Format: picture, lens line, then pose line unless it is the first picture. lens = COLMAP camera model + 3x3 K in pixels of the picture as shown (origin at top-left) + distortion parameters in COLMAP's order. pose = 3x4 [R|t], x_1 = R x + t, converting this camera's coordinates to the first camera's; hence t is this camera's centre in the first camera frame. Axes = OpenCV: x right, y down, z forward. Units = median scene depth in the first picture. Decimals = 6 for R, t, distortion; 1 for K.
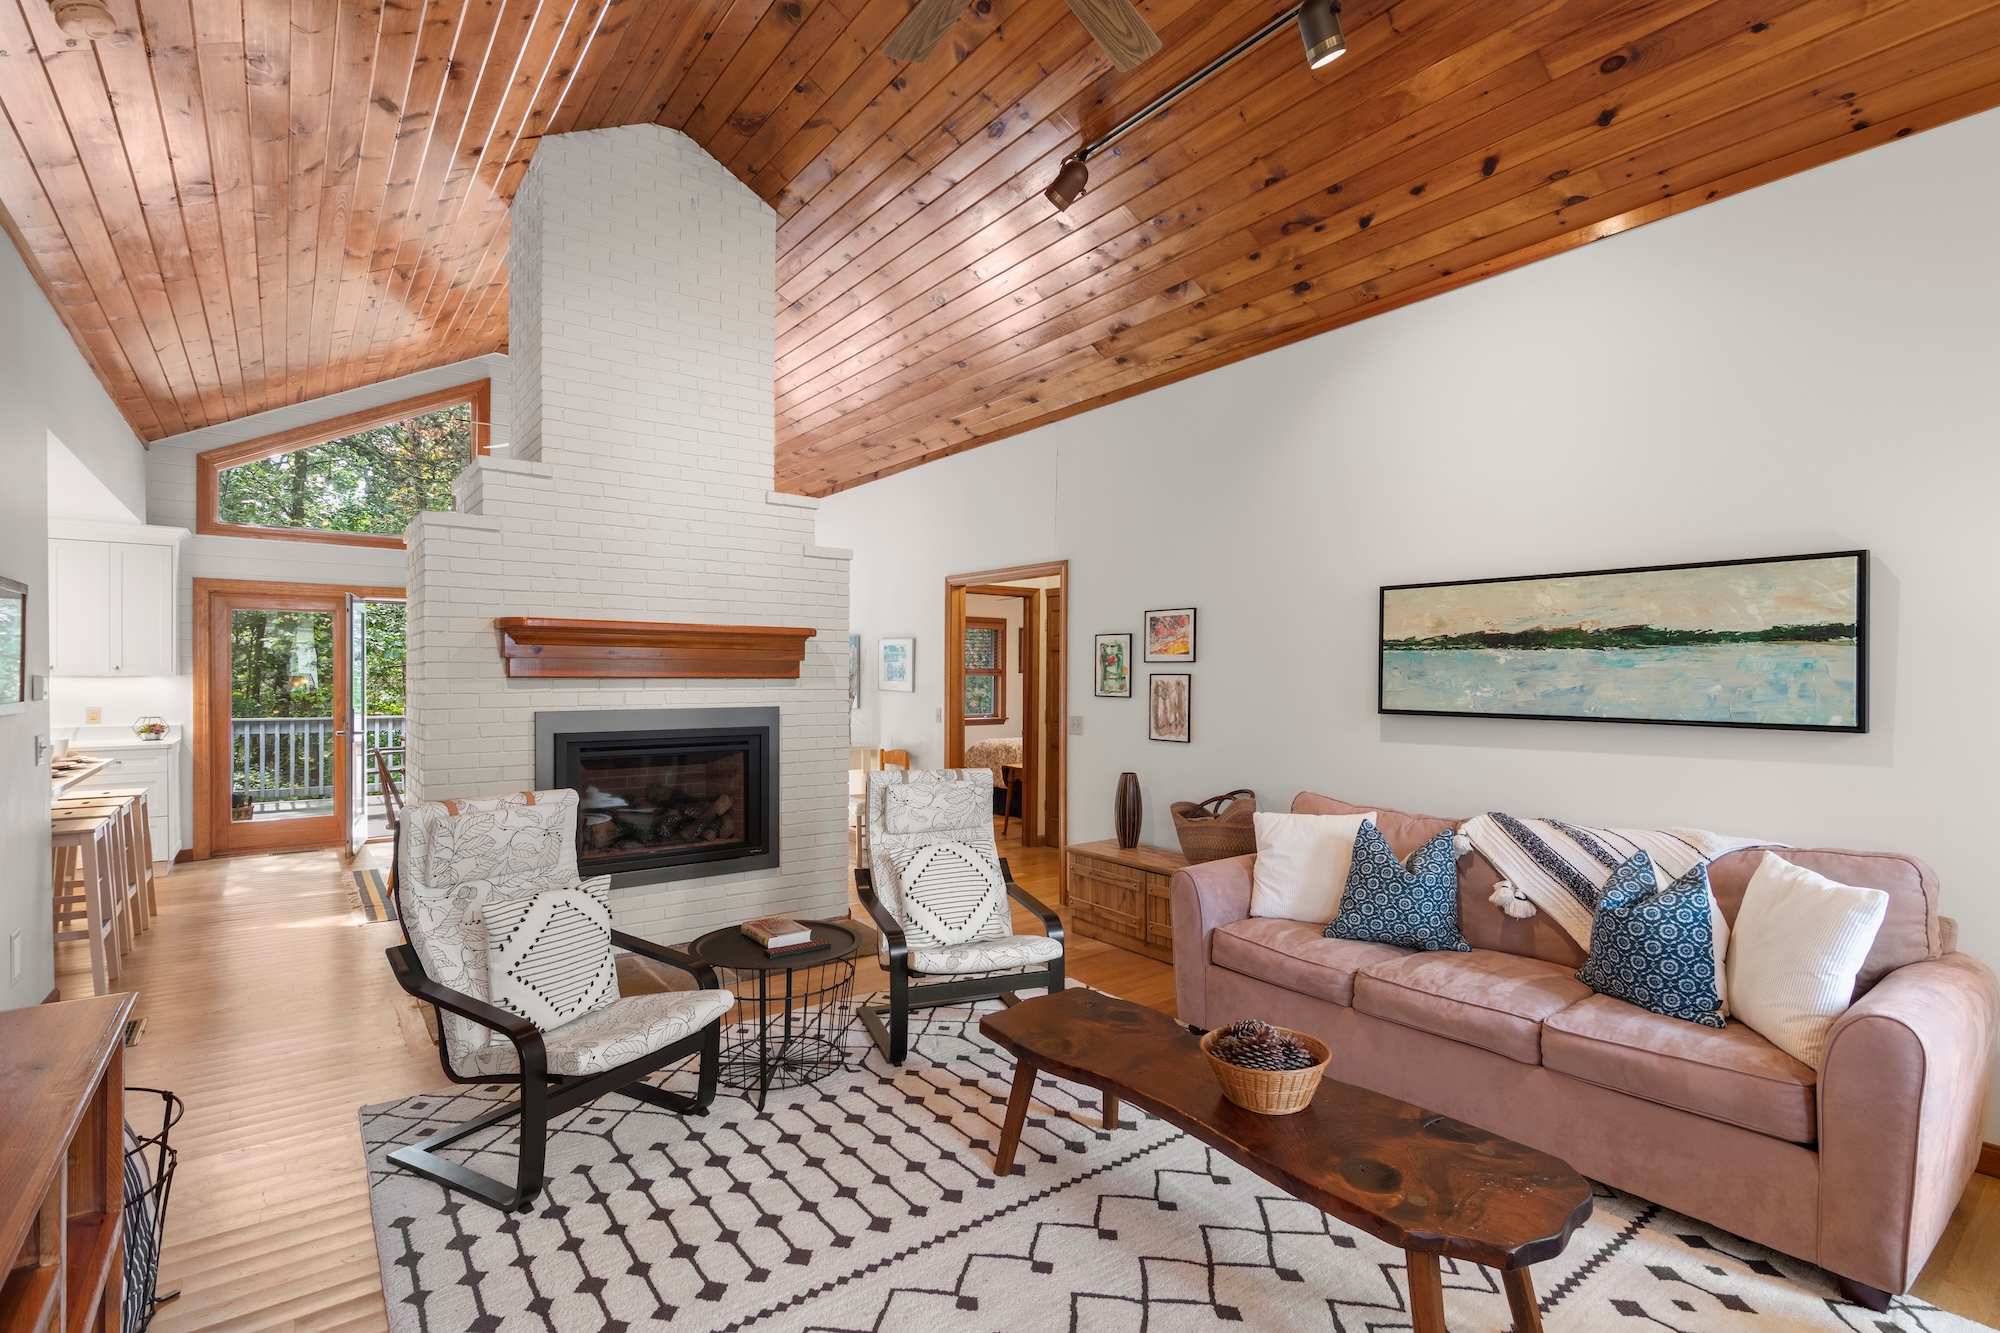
lens RADIAL K [[940.0, 0, 1001.8], [0, 940.0, 676.2], [0, 0, 1]] dist [0.002140, 0.000777]
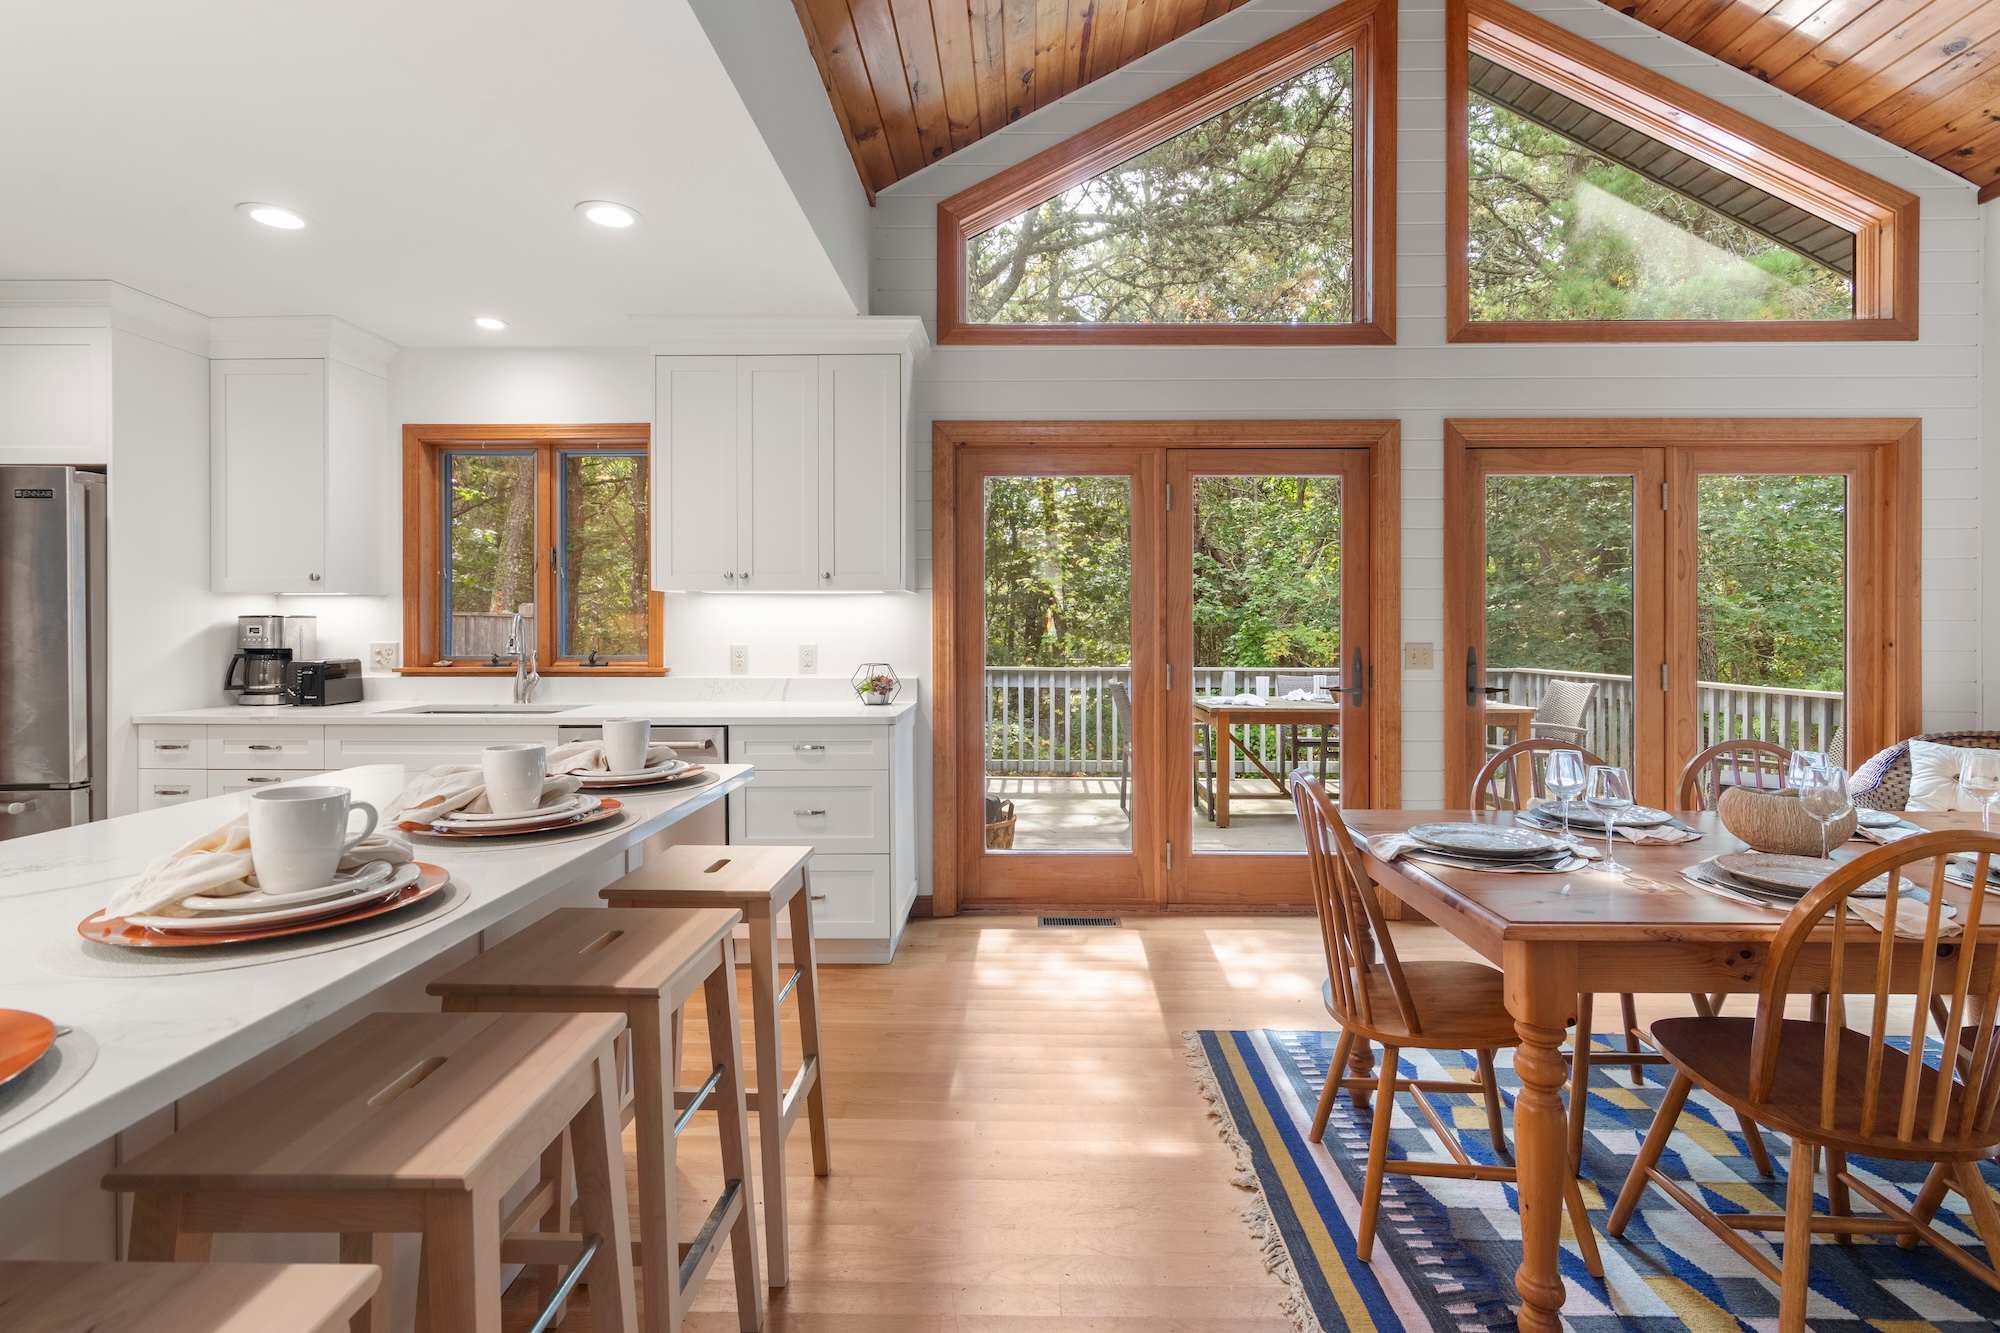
lens RADIAL K [[923.0, 0, 1005.6], [0, 923.0, 637.2], [0, 0, 1]] dist [0.002106, -0.000002]
pose [[0.780952, 0.003487, -0.624581, -0.652831], [0.000519, 0.999980, 0.006233, 0.031515], [0.624590, -0.005192, 0.780935, 0.812012]]
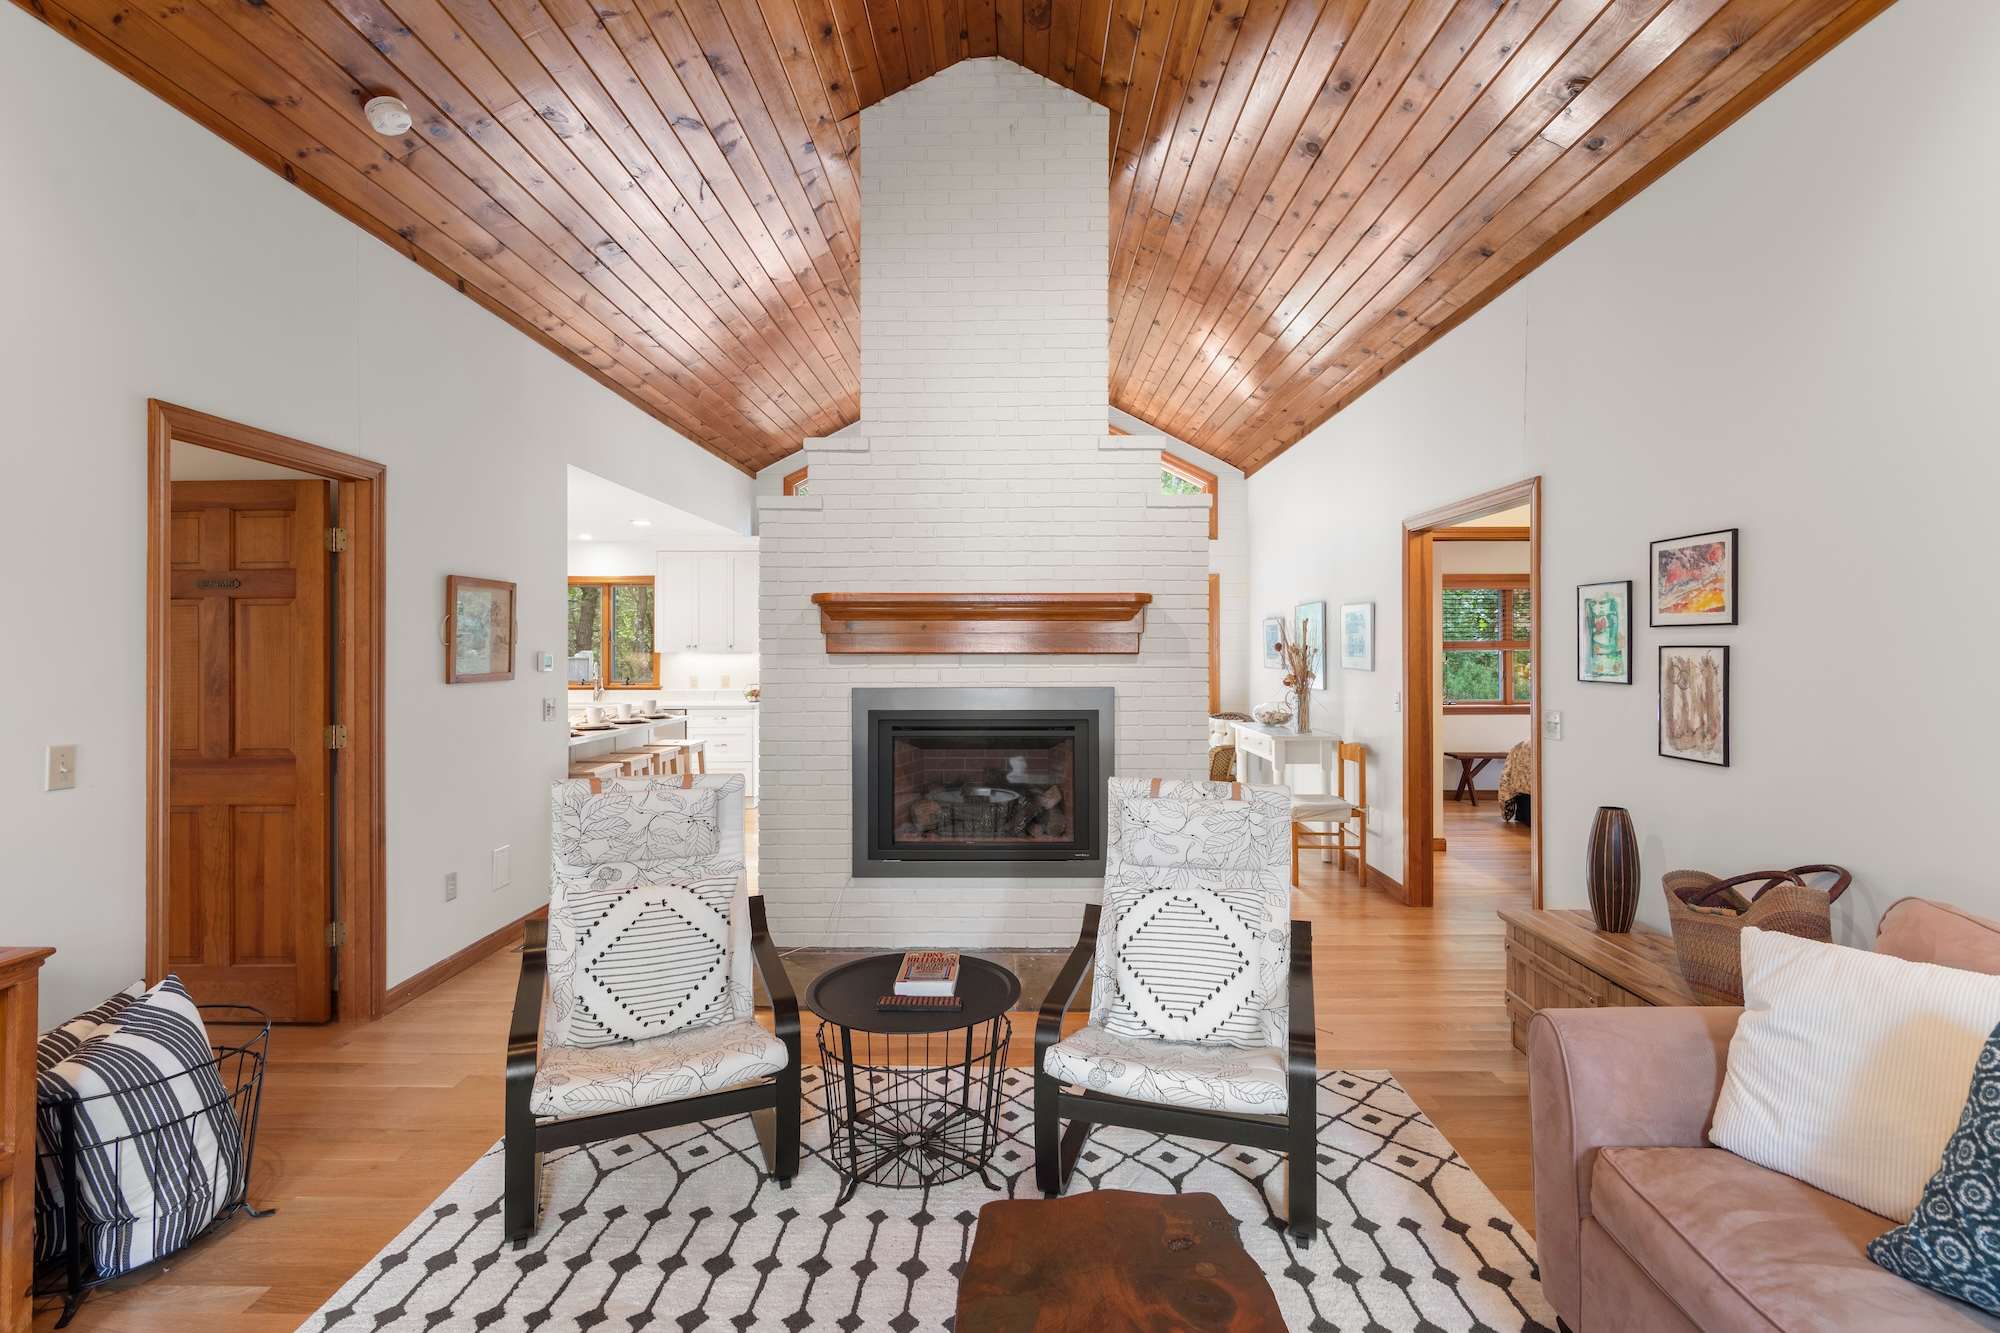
lens RADIAL K [[923.0, 0, 1005.6], [0, 923.0, 637.2], [0, 0, 1]] dist [0.002106, -0.000002]
pose [[0.784284, -0.011769, -0.620290, 0.205405], [0.002645, 0.999874, -0.015626, 0.000141], [0.620396, 0.010615, 0.784217, 0.291555]]
